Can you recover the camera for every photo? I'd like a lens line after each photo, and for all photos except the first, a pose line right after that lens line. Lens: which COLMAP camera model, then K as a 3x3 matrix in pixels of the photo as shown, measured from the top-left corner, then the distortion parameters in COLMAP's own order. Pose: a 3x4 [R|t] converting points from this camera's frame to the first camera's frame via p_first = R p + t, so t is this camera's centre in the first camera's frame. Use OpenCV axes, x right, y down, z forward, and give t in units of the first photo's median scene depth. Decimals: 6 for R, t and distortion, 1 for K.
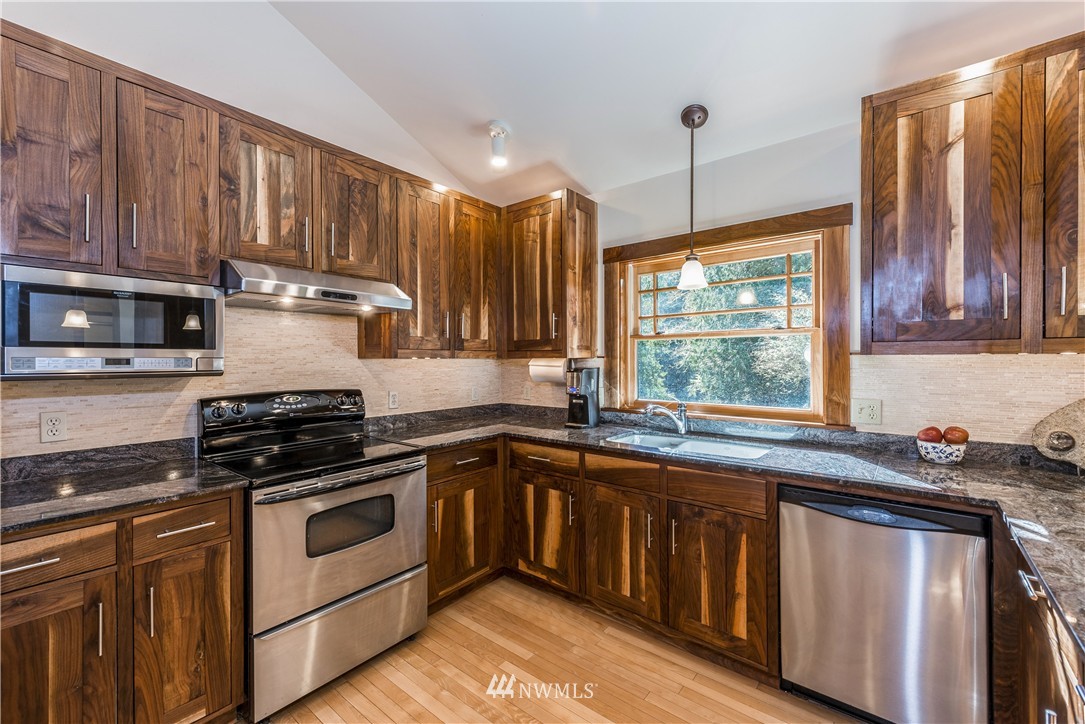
lens RADIAL K [[447.9, 0, 539.4], [0, 447.9, 361.5], [0, 0, 1]] dist [0.001171, -0.000012]
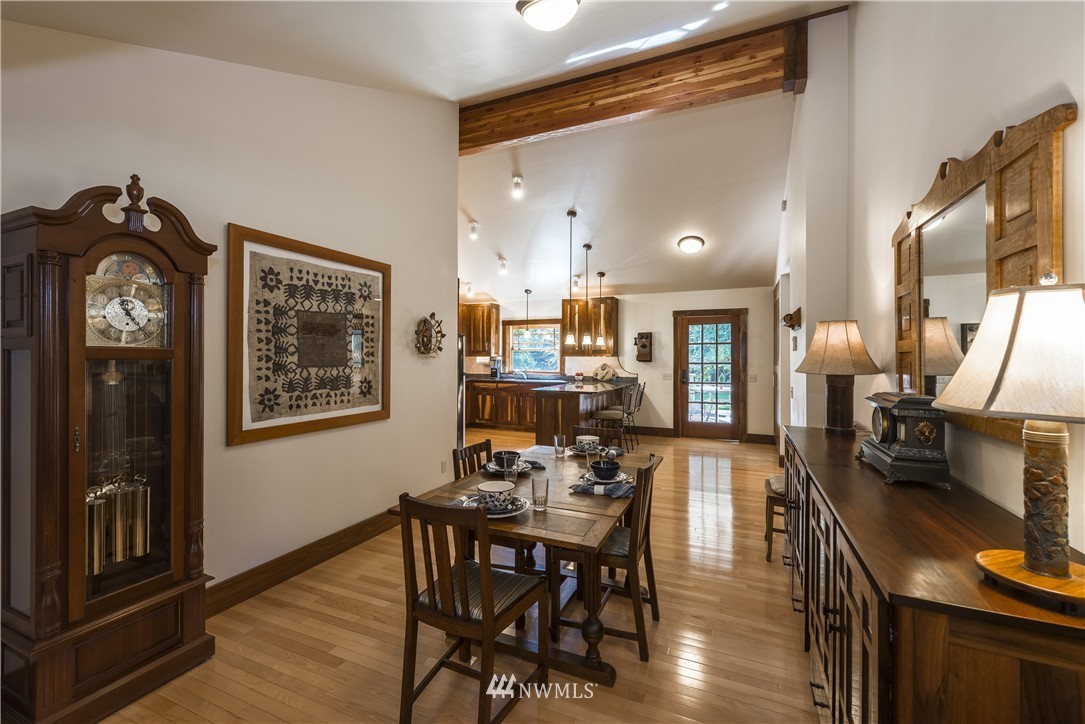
lens RADIAL K [[447.9, 0, 540.4], [0, 447.9, 356.7], [0, 0, 1]] dist [0.001171, -0.000012]
pose [[0.964426, 0.008899, 0.264202, -0.421774], [-0.007444, 0.999951, -0.006509, 0.011412], [-0.264247, 0.004311, 0.964446, -2.061174]]
